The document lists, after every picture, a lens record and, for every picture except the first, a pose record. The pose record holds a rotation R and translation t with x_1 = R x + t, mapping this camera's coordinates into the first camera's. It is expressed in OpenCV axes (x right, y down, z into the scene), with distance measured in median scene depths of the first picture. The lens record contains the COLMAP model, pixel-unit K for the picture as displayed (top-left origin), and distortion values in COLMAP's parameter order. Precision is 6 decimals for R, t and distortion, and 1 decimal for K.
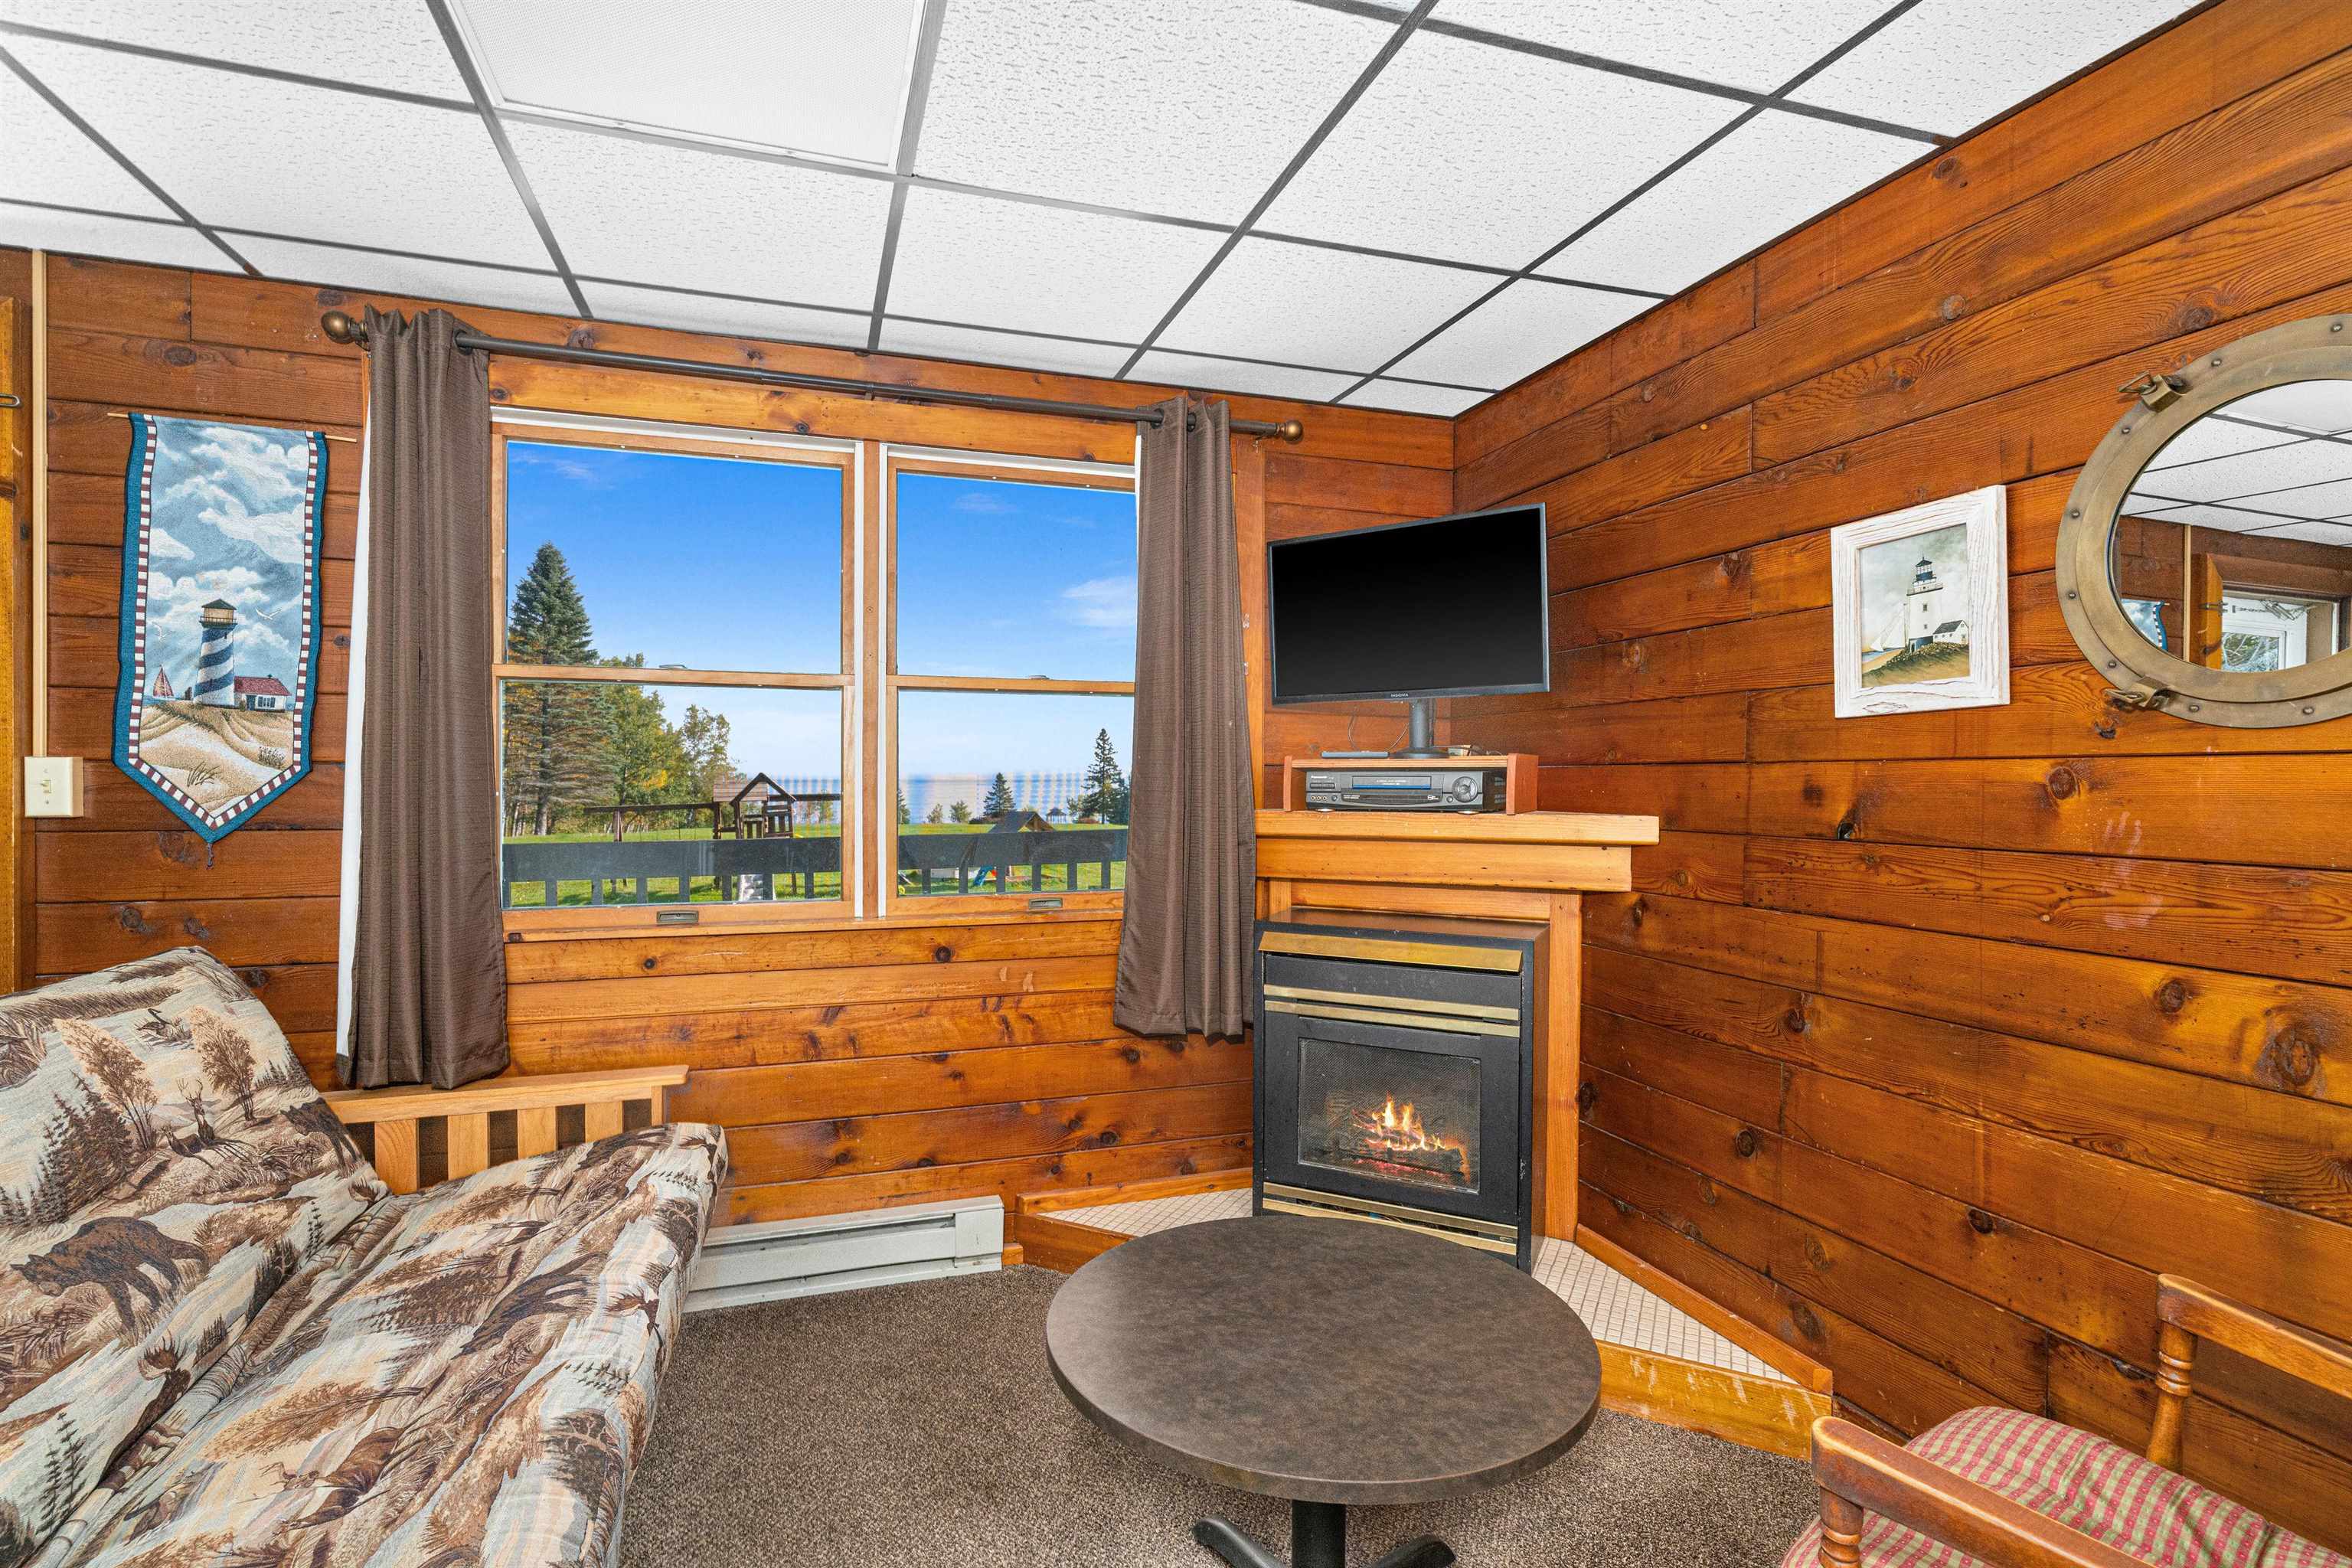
lens RADIAL K [[1134.3, 0, 1176.0], [0, 1134.3, 776.8], [0, 0, 1]] dist [0.001764, 0.002299]
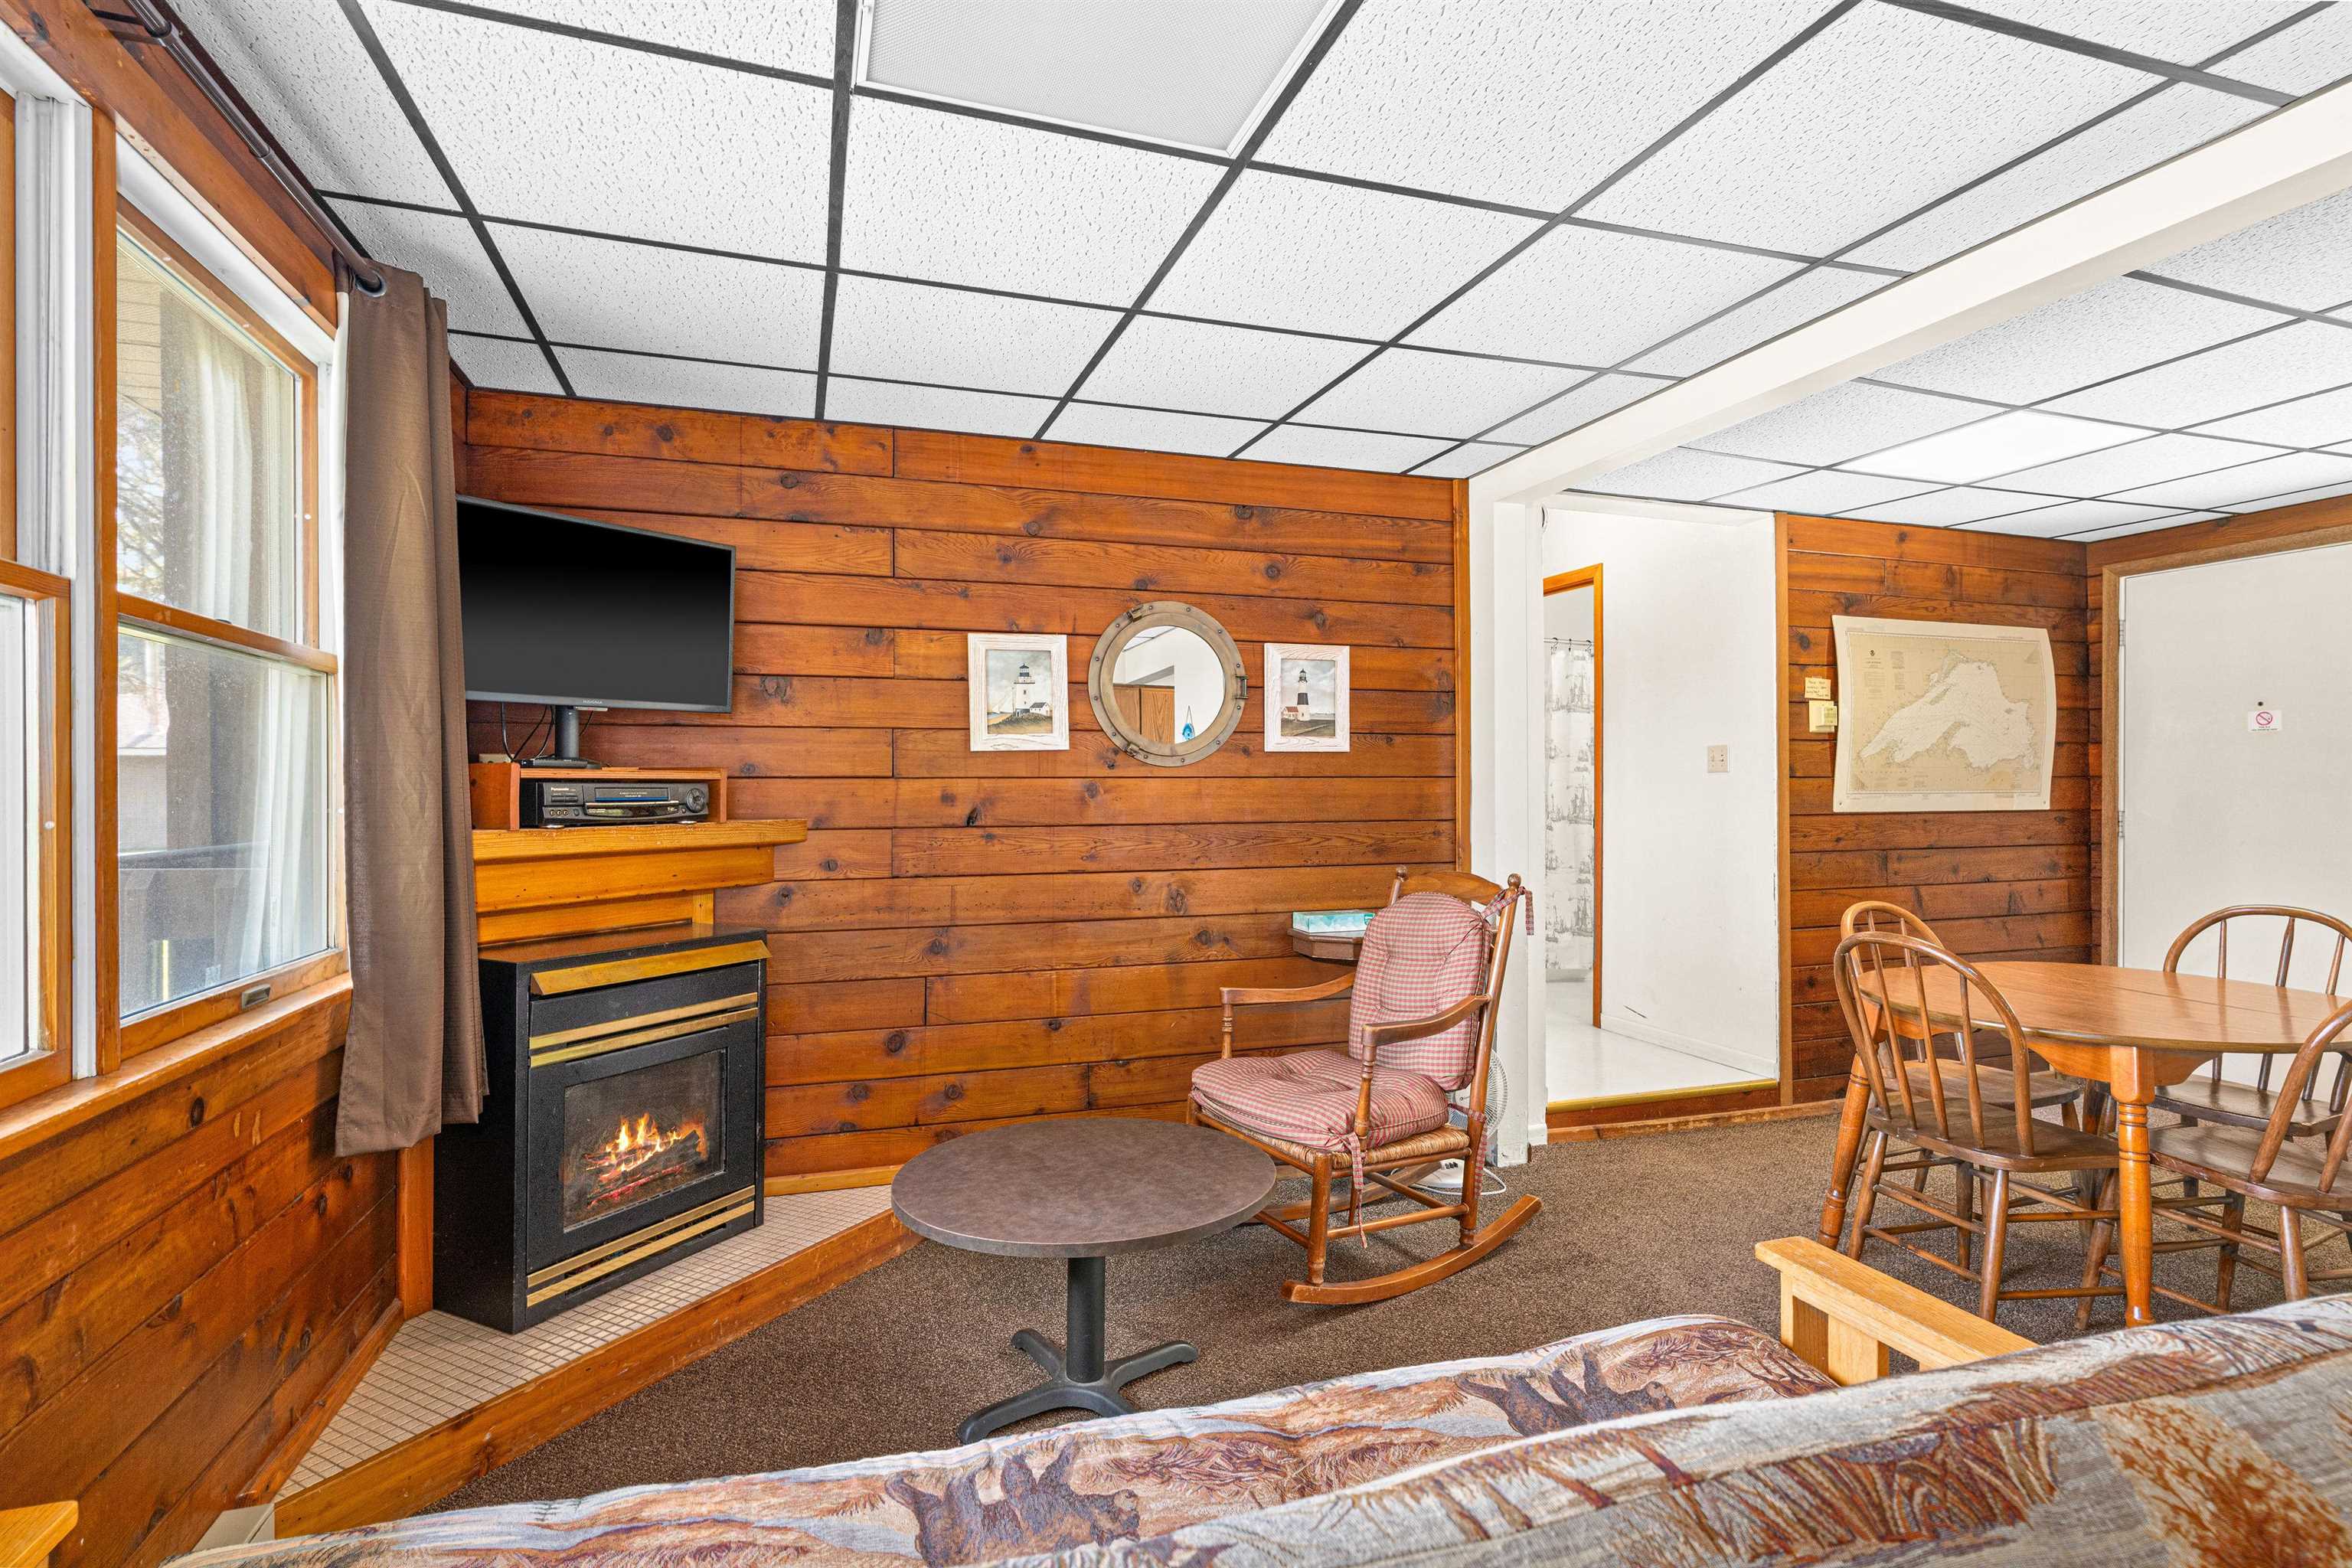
lens RADIAL K [[1134.3, 0, 1170.6], [0, 1134.3, 790.0], [0, 0, 1]] dist [0.001764, 0.002299]
pose [[0.000012, -0.004700, 0.999989, -1.031298], [0.002117, 0.999987, 0.004700, -0.003556], [-0.999998, 0.002116, 0.000022, 0.714104]]
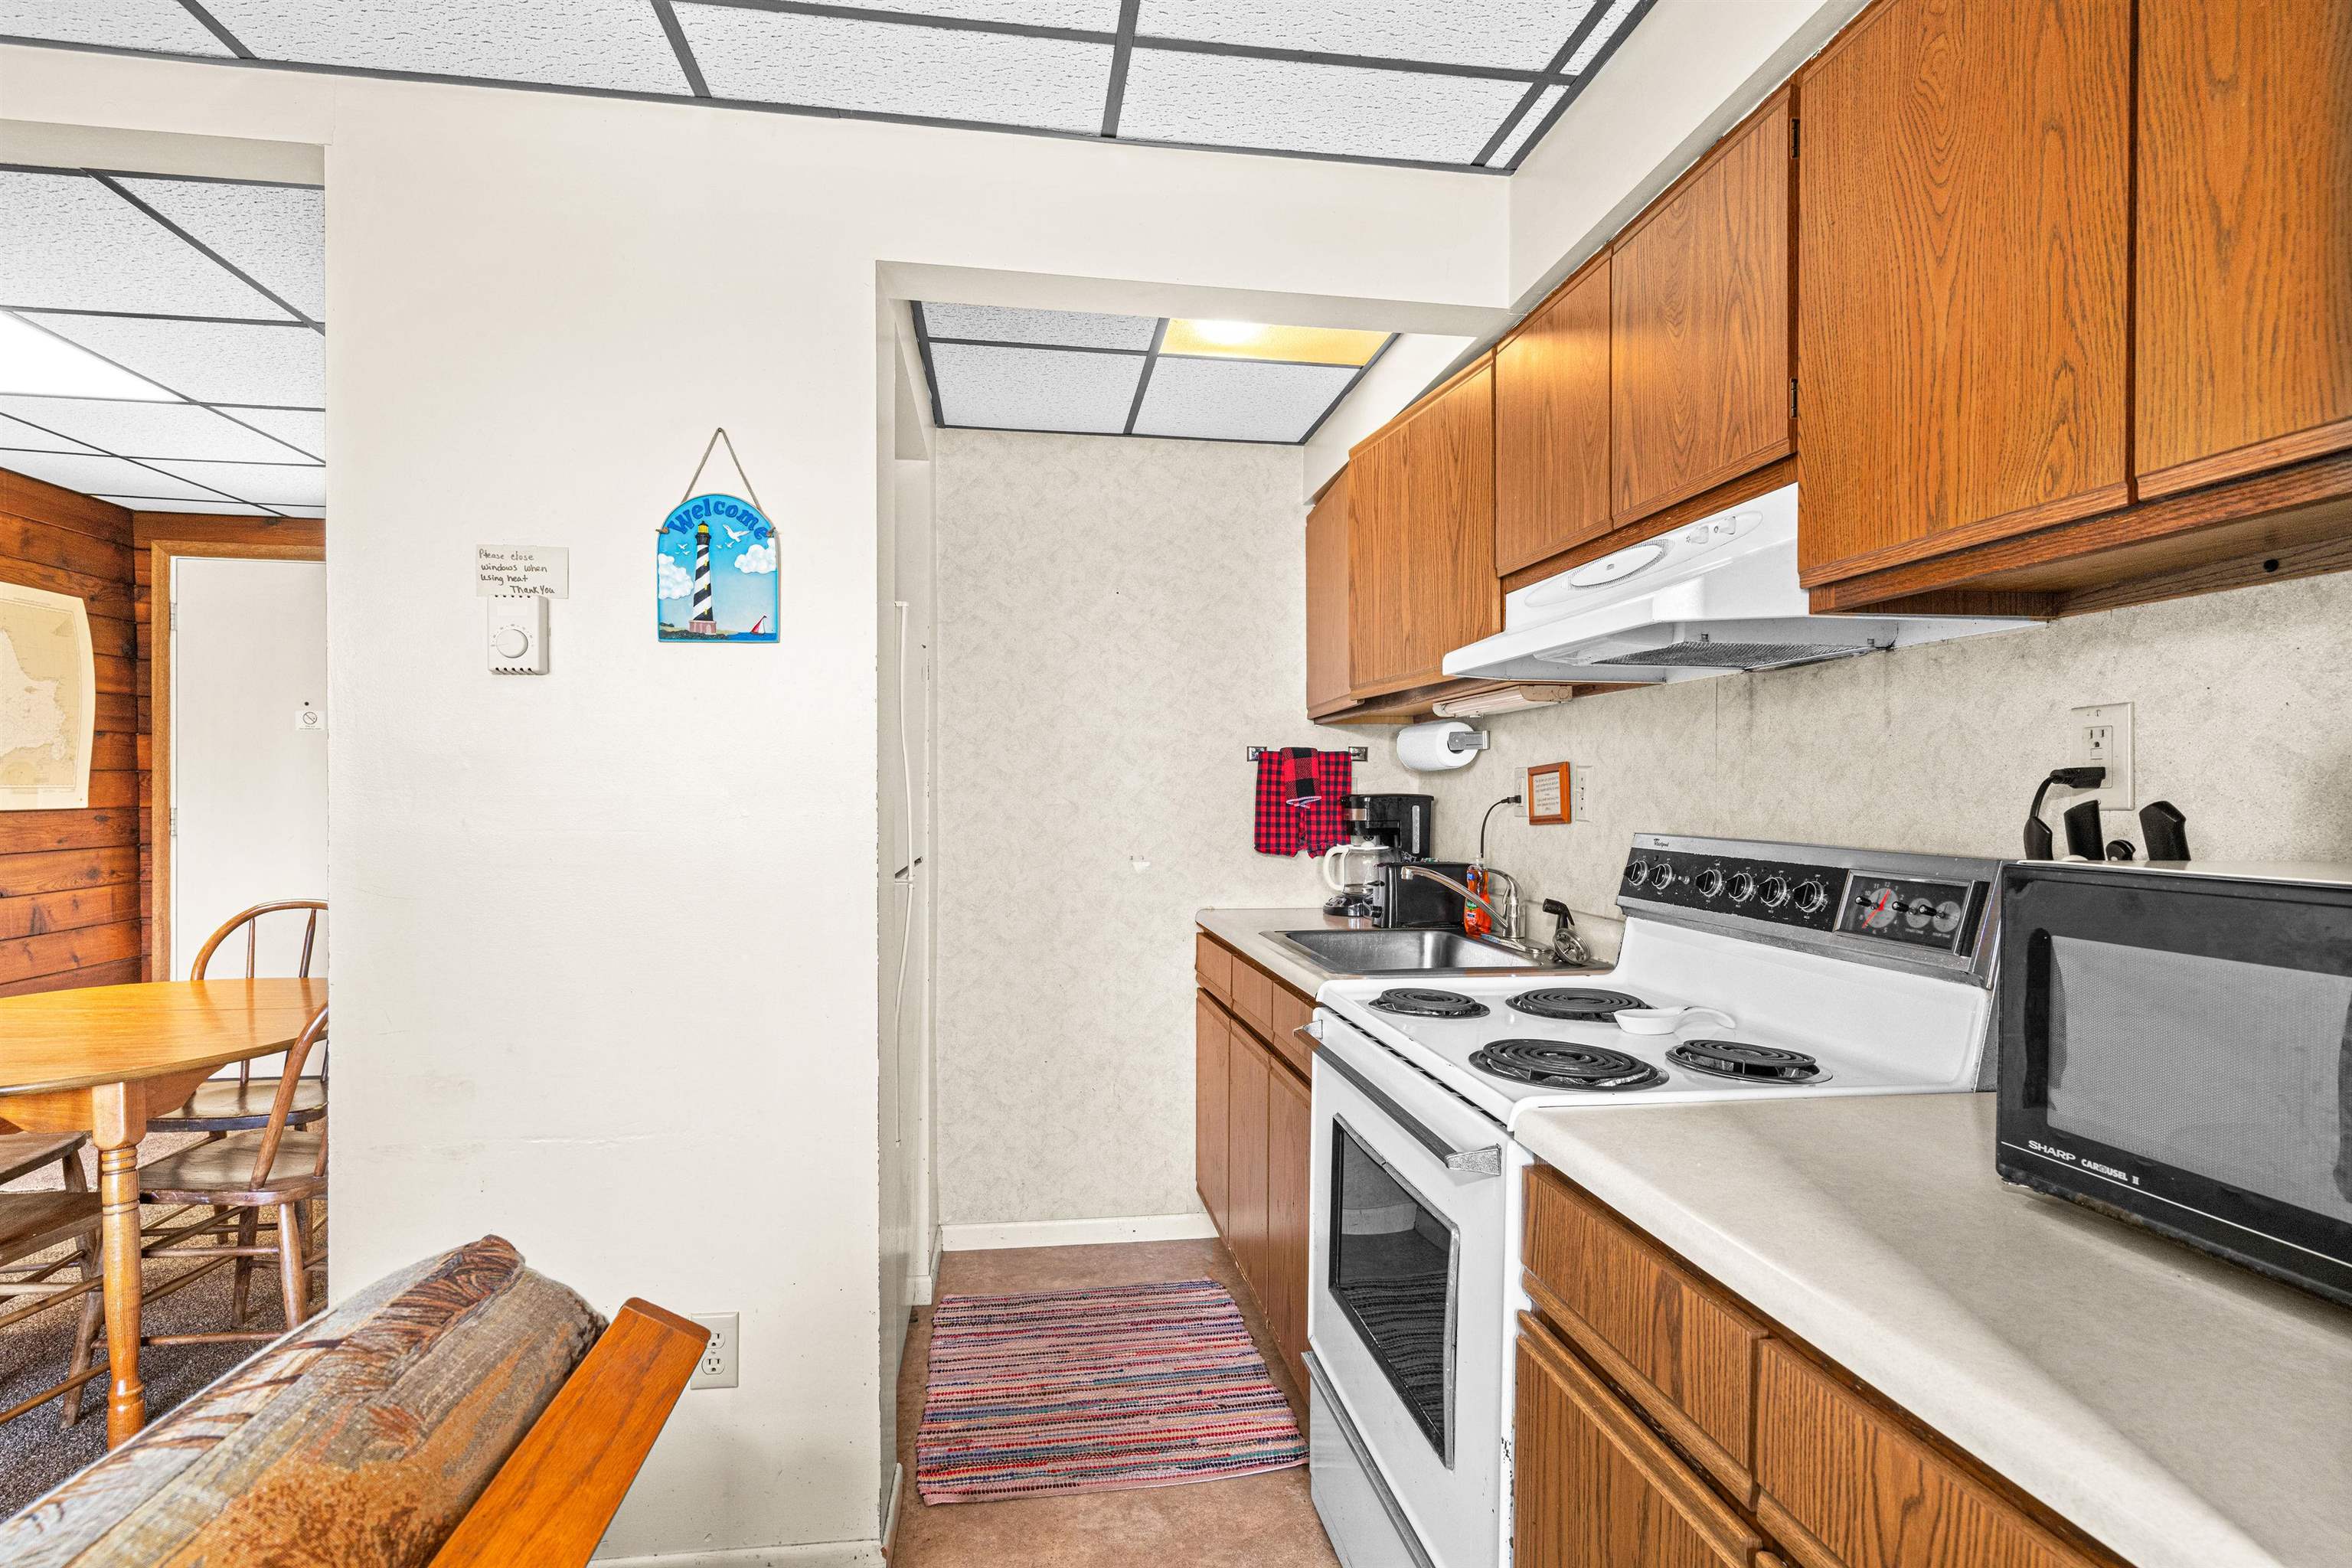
lens RADIAL K [[1134.3, 0, 1170.1], [0, 1134.3, 799.9], [0, 0, 1]] dist [0.001764, 0.002299]
pose [[-0.983073, -0.011003, 0.182881, -1.028494], [-0.008922, 0.999886, 0.012196, -0.003599], [-0.182995, 0.010357, -0.983059, 0.706938]]
